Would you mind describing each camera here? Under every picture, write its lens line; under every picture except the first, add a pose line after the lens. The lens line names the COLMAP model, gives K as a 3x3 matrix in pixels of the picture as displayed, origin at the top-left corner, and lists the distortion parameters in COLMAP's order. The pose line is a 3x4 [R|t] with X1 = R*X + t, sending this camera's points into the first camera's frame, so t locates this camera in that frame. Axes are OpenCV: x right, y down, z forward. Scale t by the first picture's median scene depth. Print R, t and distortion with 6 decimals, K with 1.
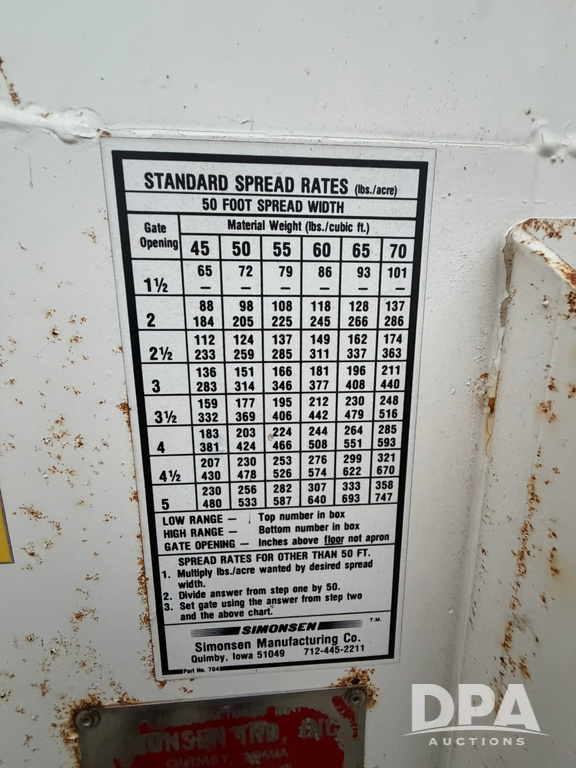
lens RADIAL K [[308.5, 0, 288.6], [0, 308.5, 384.1], [0, 0, 1]] dist [0.002072, 0.000125]
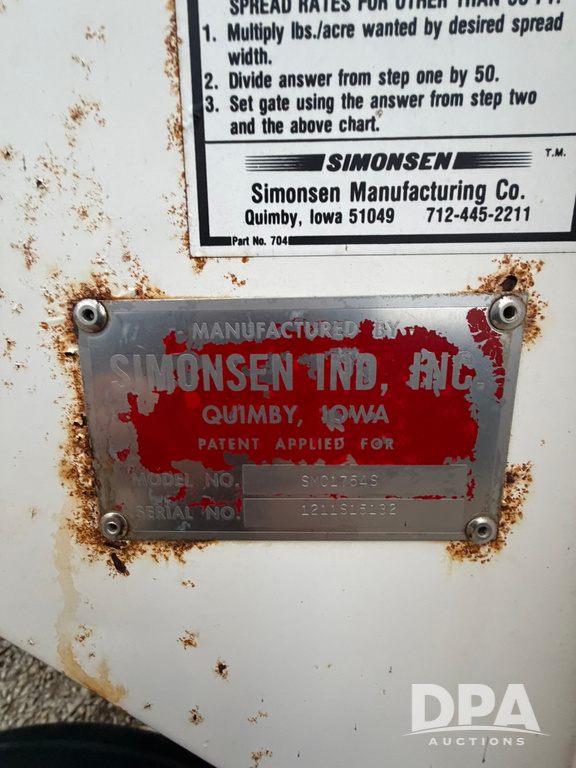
lens RADIAL K [[308.5, 0, 287.7], [0, 308.5, 383.9], [0, 0, 1]] dist [0.002072, 0.000125]
pose [[0.995667, 0.016245, -0.091557, -0.164554], [-0.015966, 0.999865, 0.003777, 1.226232], [0.091606, -0.002299, 0.995793, 0.377899]]
